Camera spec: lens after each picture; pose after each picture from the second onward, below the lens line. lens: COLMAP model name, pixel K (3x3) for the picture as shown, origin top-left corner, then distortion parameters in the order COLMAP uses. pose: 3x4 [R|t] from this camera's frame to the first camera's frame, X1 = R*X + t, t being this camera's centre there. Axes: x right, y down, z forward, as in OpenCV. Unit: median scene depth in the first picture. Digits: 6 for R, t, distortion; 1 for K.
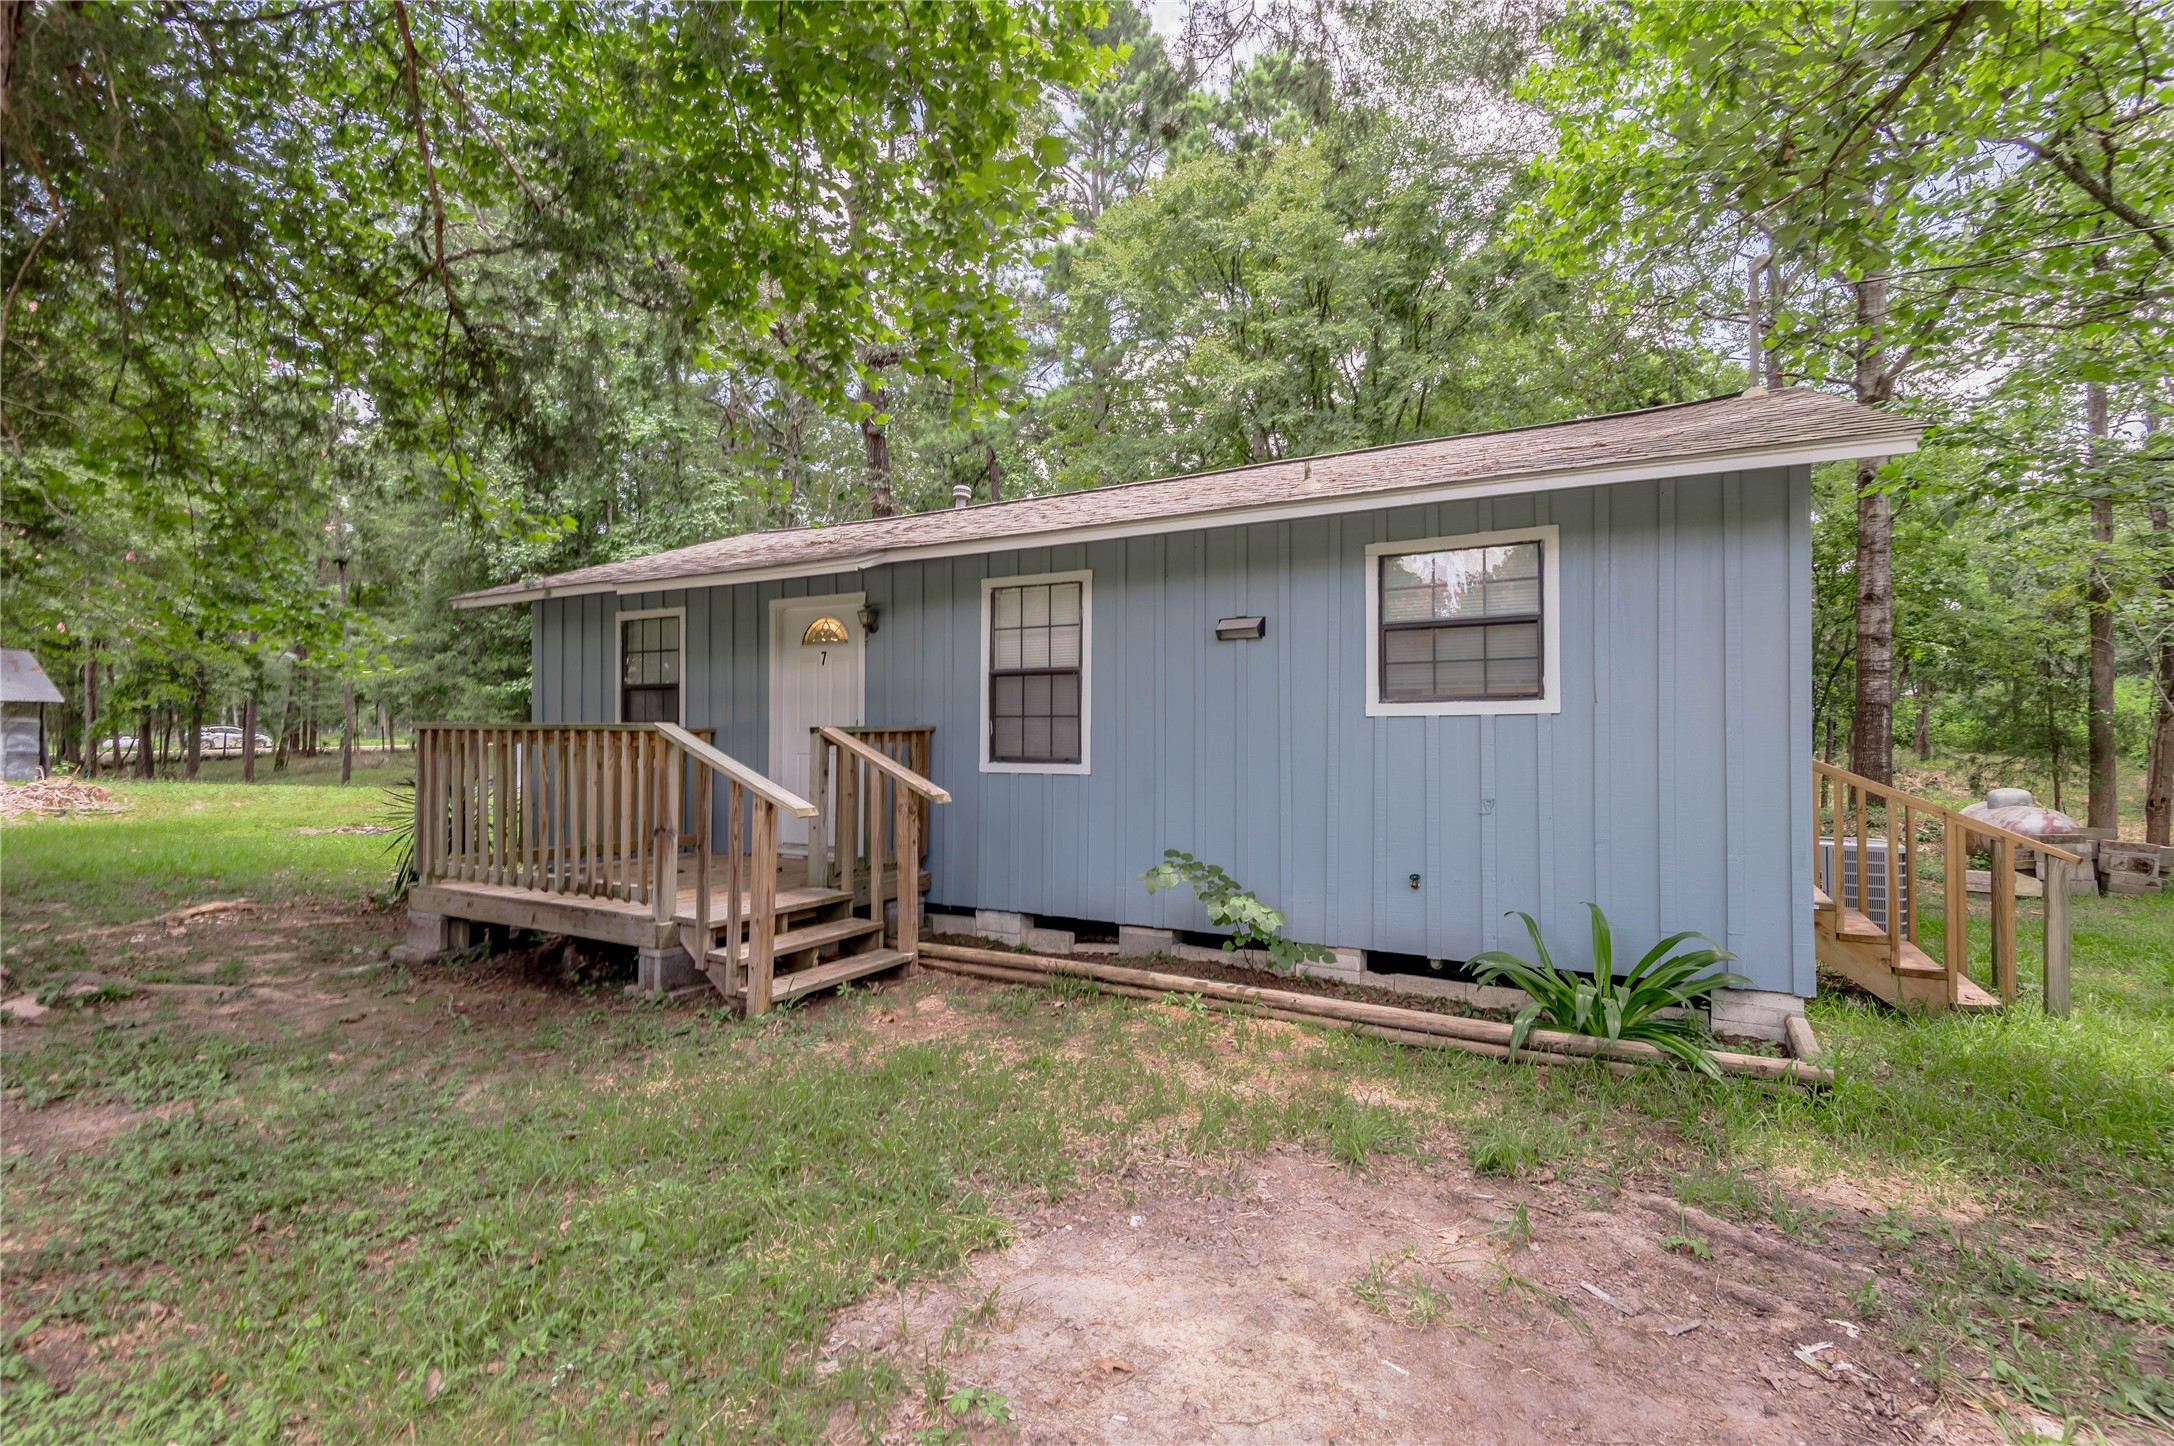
lens RADIAL K [[1018.0, 0, 1086.3], [0, 1018.0, 728.7], [0, 0, 1]] dist [0.034473, -0.019088]
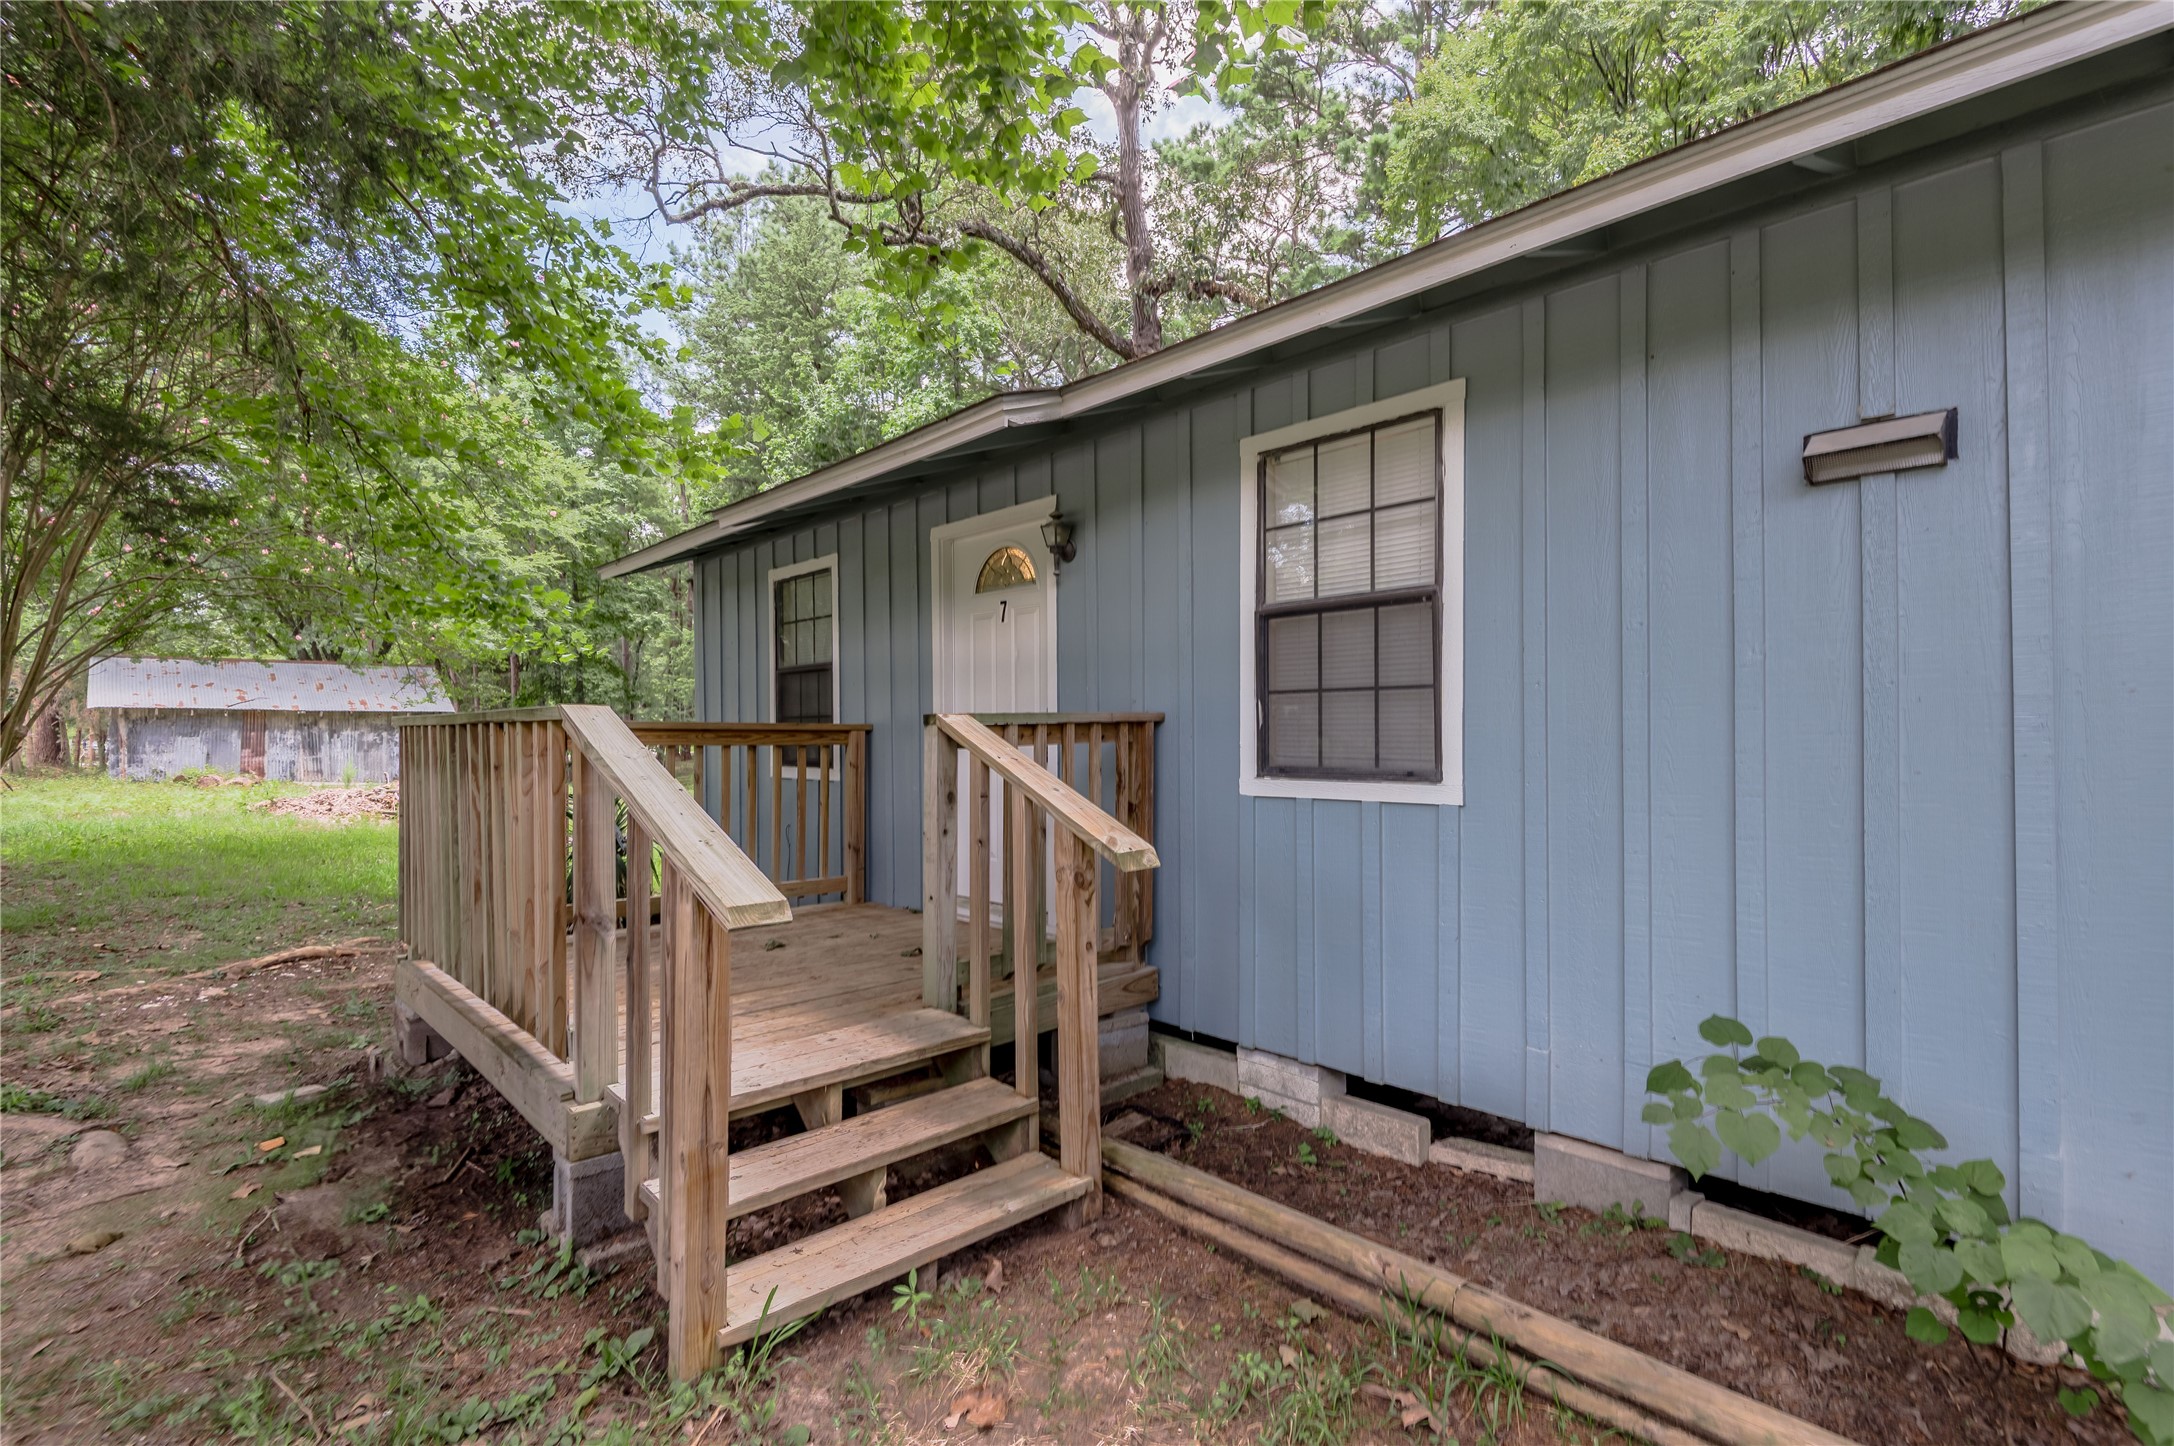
lens RADIAL K [[1018.0, 0, 1095.5], [0, 1018.0, 736.8], [0, 0, 1]] dist [0.034473, -0.019088]
pose [[0.957582, -0.008262, -0.288041, -0.022390], [0.010053, 0.999938, 0.004740, 0.008247], [0.287984, -0.007435, 0.957606, 0.472302]]
